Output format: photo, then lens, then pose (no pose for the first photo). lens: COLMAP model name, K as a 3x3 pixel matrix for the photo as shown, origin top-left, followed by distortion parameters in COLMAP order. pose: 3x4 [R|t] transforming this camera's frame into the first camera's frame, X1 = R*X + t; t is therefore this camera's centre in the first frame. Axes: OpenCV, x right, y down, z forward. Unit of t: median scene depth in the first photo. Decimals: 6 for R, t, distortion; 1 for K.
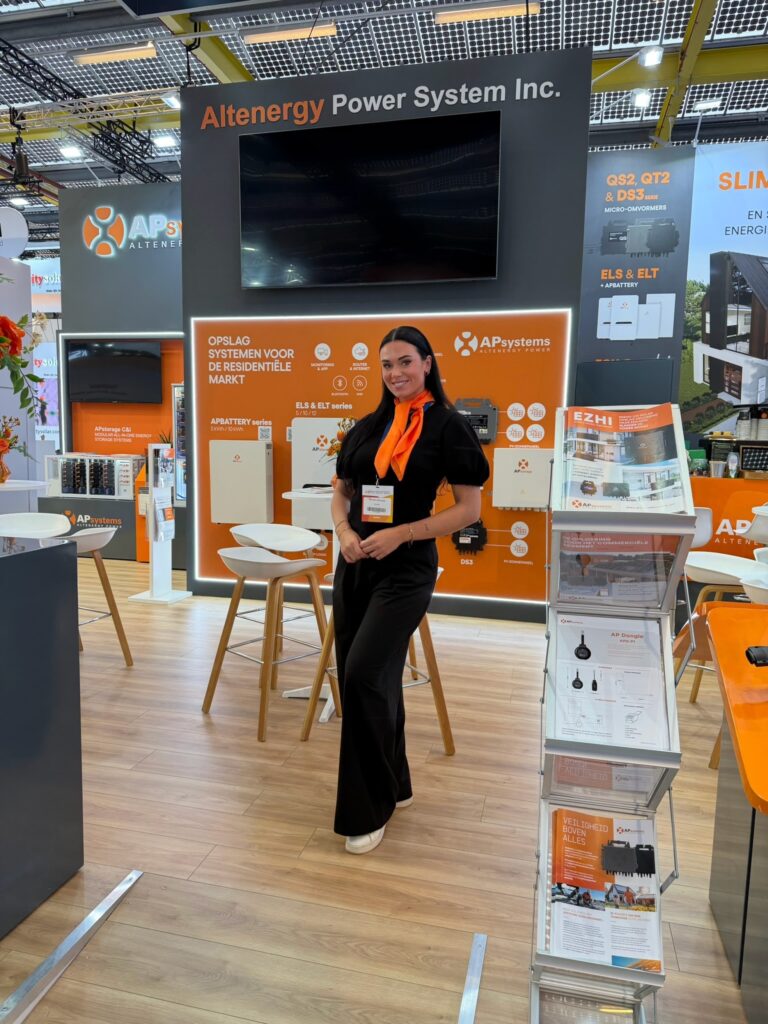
lens RADIAL K [[739.9, 0, 384.0], [0, 739.9, 512.0], [0, 0, 1]] dist [0.109571, -0.134880]
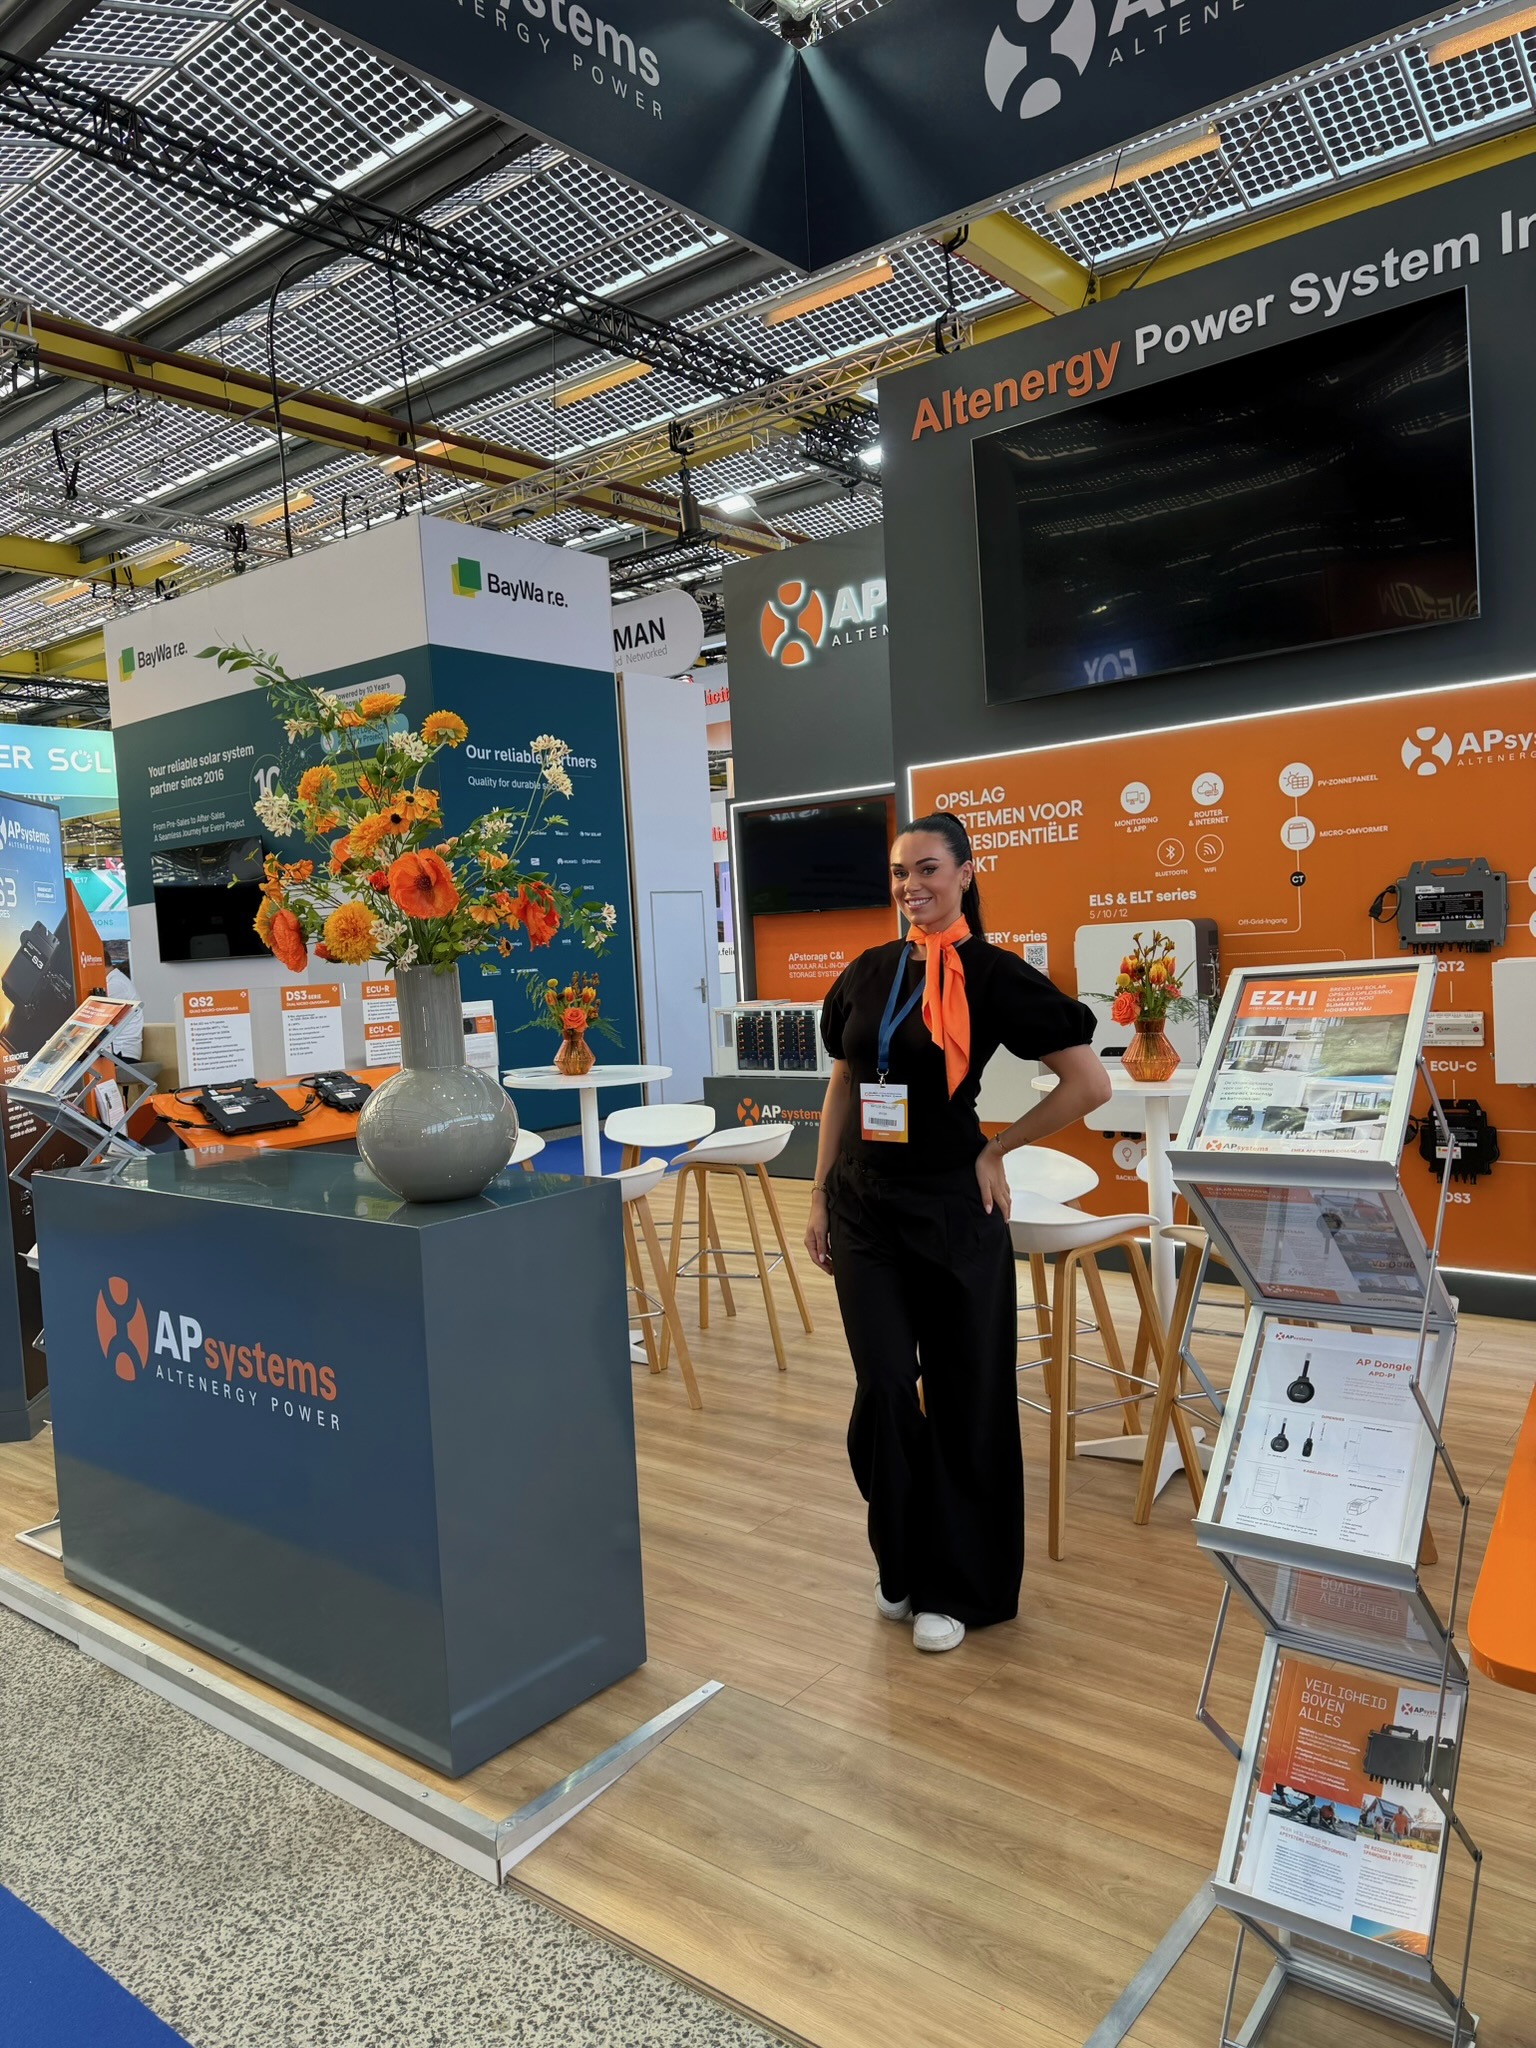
lens RADIAL K [[1479.9, 0, 768.0], [0, 1479.9, 1024.0], [0, 0, 1]] dist [0.109571, -0.134880]
pose [[0.905120, -0.045078, -0.422760, 0.129334], [0.032005, 0.998766, -0.037974, -0.021927], [0.423951, 0.020840, 0.905446, -0.081608]]
